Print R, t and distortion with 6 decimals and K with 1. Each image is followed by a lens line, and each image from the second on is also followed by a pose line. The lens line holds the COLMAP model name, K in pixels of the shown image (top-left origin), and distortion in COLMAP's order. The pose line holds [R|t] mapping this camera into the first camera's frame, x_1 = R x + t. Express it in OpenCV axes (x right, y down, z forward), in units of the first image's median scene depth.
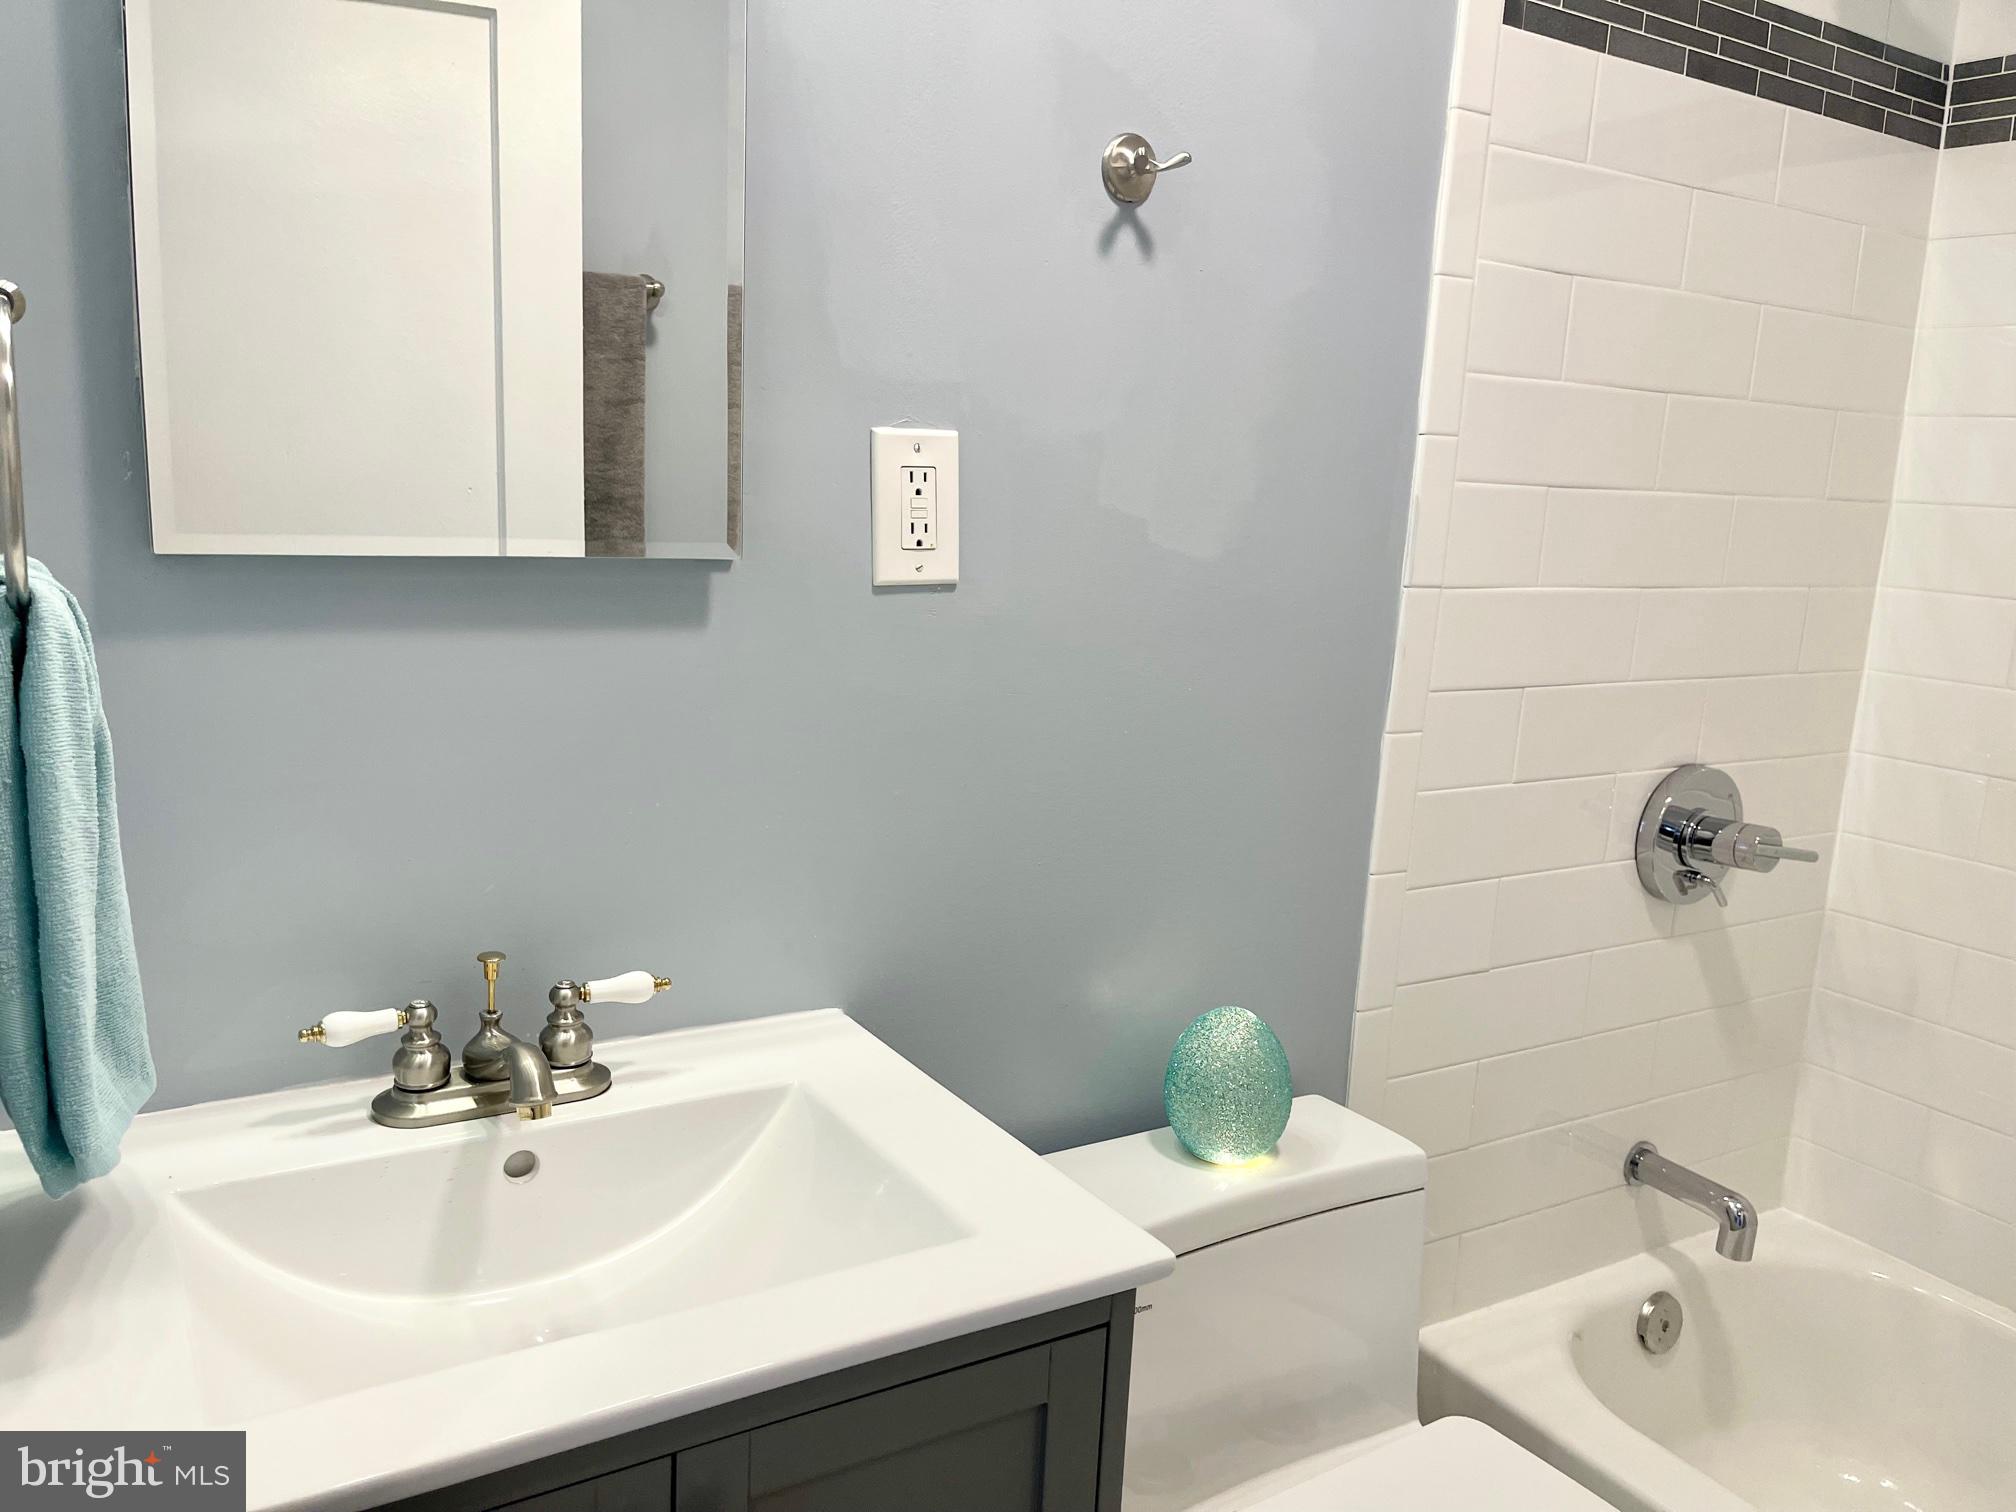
lens RADIAL K [[1518.8, 0, 986.3], [0, 1518.8, 774.7], [0, 0, 1]] dist [0.064734, -0.097432]
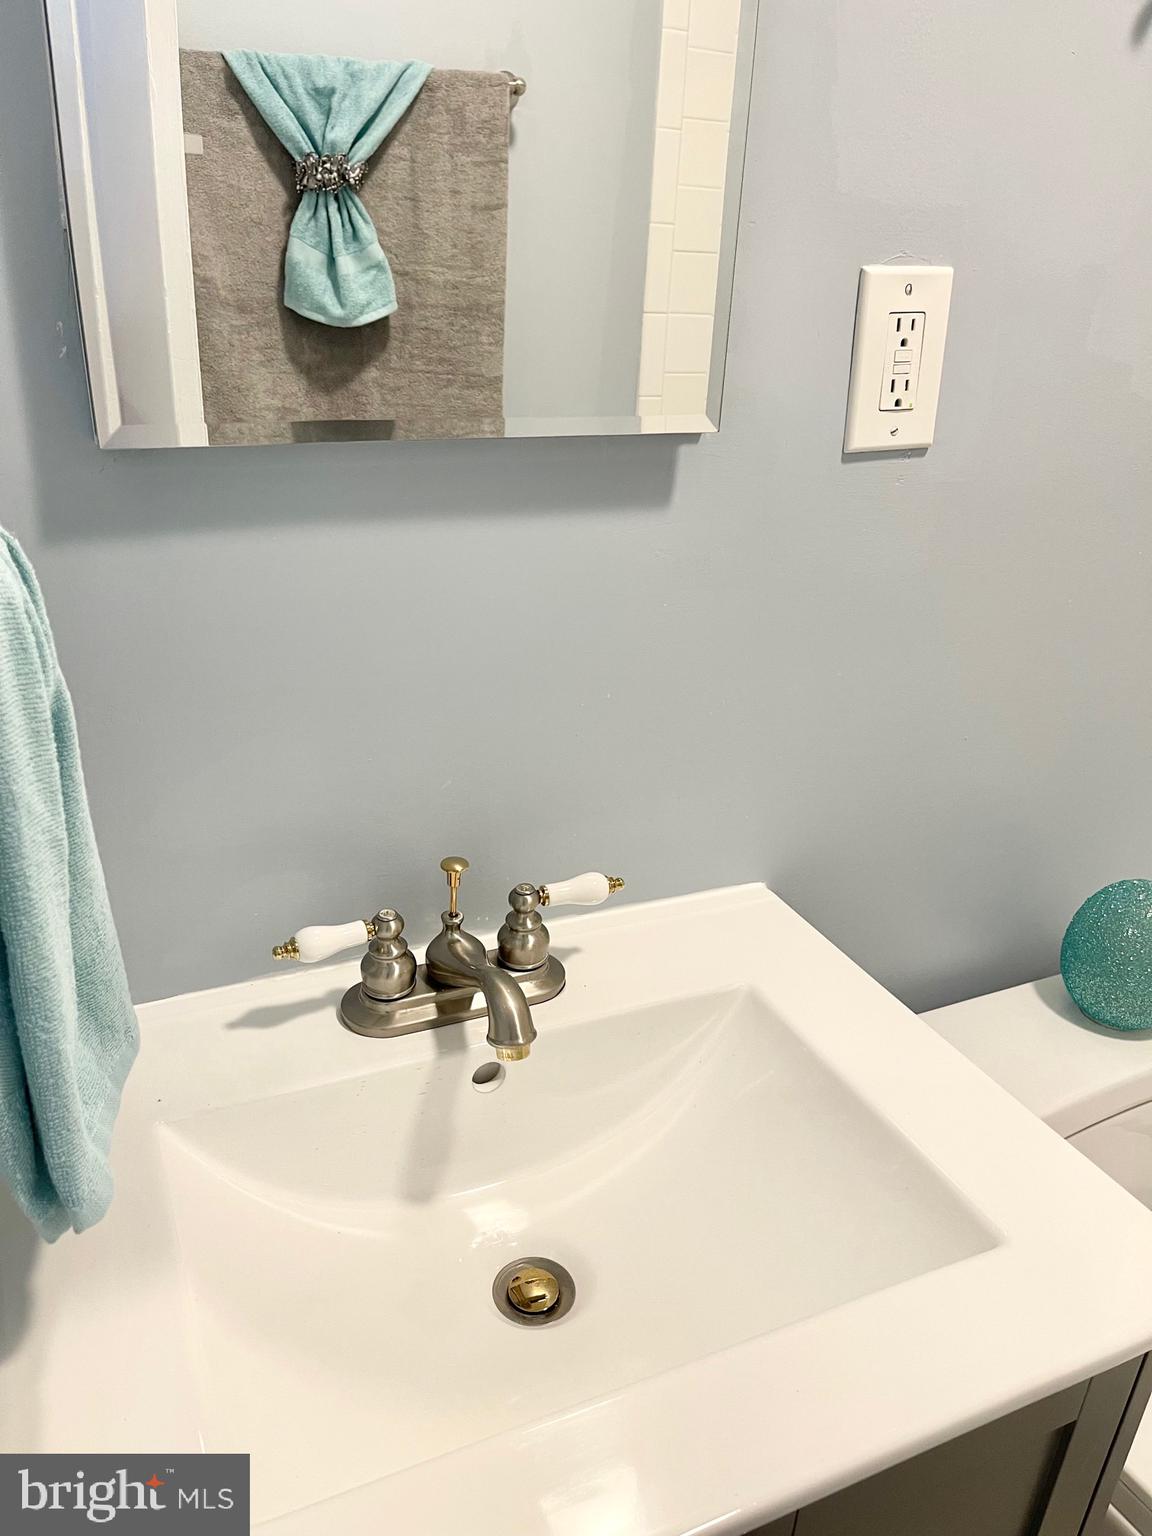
lens RADIAL K [[1170.0, 0, 576.0], [0, 1170.0, 768.0], [0, 0, 1]] dist [0.069146, -0.080252]
pose [[0.993560, 0.045088, -0.103952, -0.121221], [-0.021442, 0.975659, 0.218244, -0.073111], [0.111262, -0.214609, 0.970342, 0.211116]]
